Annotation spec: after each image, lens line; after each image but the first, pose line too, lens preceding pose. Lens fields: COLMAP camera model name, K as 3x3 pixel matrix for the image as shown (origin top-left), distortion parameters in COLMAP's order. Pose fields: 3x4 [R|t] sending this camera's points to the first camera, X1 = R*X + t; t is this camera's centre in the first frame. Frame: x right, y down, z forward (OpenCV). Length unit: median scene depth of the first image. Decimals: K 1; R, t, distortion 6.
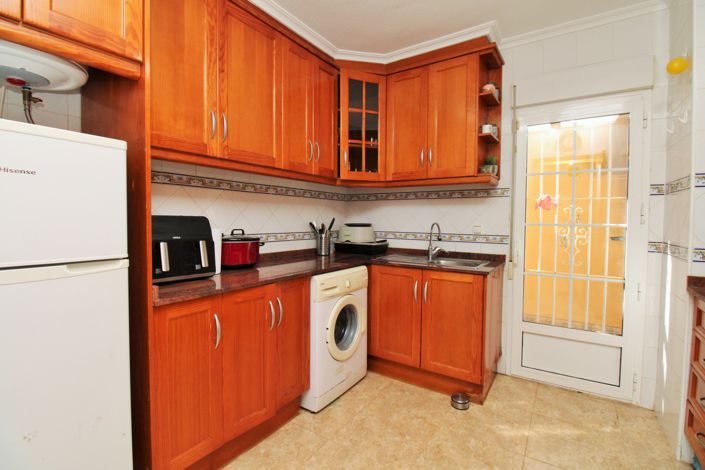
lens RADIAL K [[325.8, 0, 347.2], [0, 325.8, 231.3], [0, 0, 1]] dist [-0.002067, -0.013532]
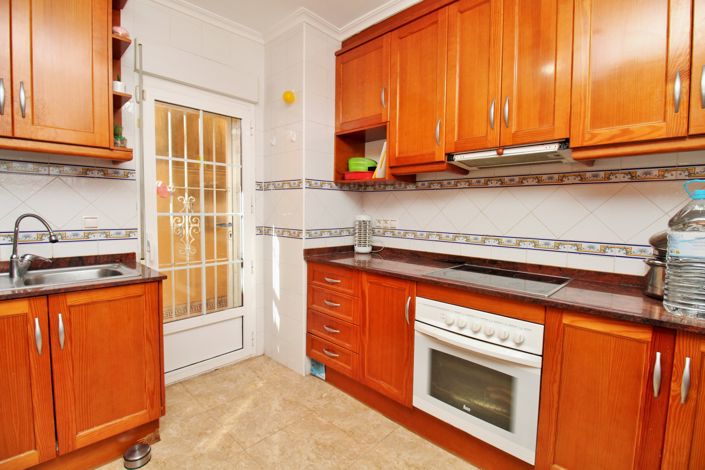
lens RADIAL K [[325.8, 0, 347.2], [0, 325.8, 231.3], [0, 0, 1]] dist [-0.002067, -0.013532]
pose [[0.178001, -0.065337, 0.981859, -0.253785], [0.026064, 0.997756, 0.061669, -0.018695], [-0.983685, 0.014614, 0.179304, 0.394605]]
